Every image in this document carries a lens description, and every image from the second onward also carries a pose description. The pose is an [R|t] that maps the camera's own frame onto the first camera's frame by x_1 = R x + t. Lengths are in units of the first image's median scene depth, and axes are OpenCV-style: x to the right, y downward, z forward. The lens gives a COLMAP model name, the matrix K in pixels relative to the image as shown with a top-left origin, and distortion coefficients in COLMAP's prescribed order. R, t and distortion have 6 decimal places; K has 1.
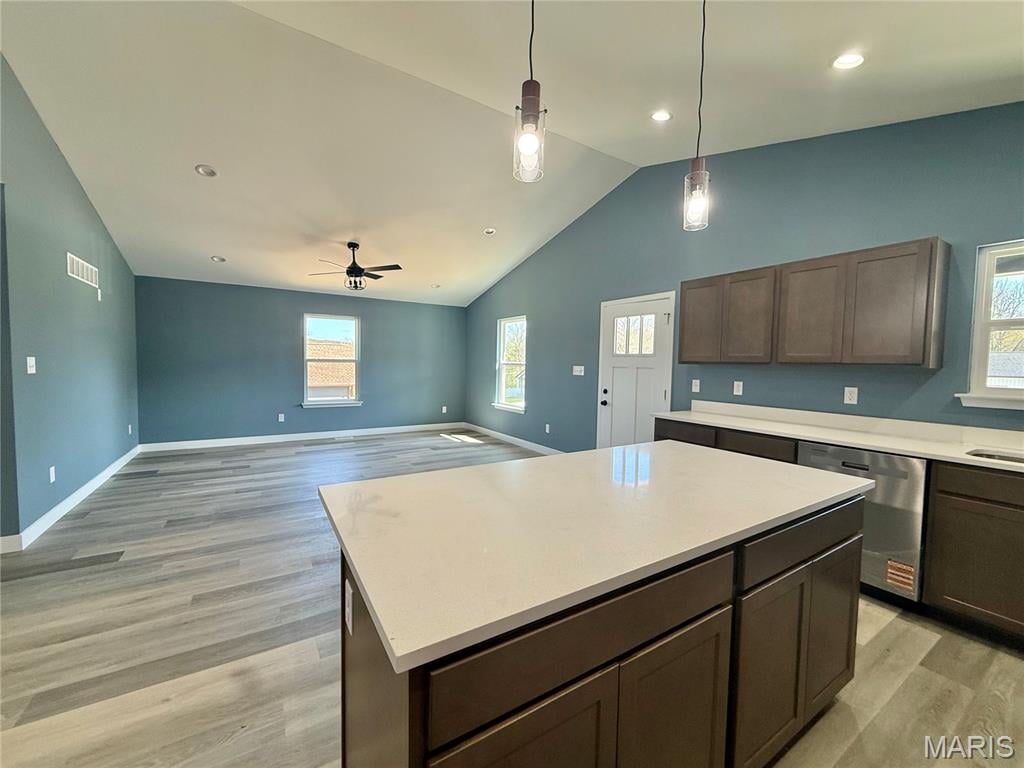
lens RADIAL K [[408.5, 0, 508.2], [0, 408.5, 383.5], [0, 0, 1]] dist [-0.002707, -0.000274]
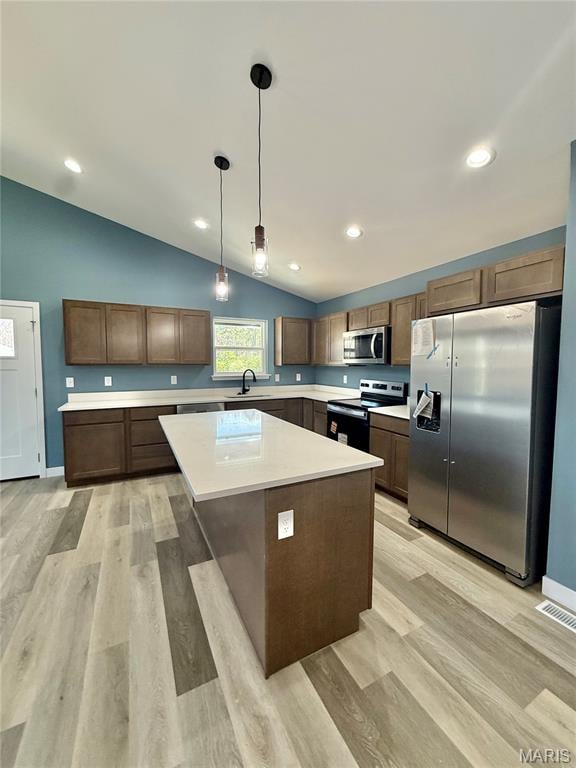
lens RADIAL K [[305.7, 0, 289.5], [0, 305.7, 382.3], [0, 0, 1]] dist [-0.001632, 0.000064]
pose [[0.080505, -0.084264, 0.993186, -0.437455], [0.049788, 0.995516, 0.080426, -0.037078], [-0.995510, 0.042974, 0.084339, 0.237453]]
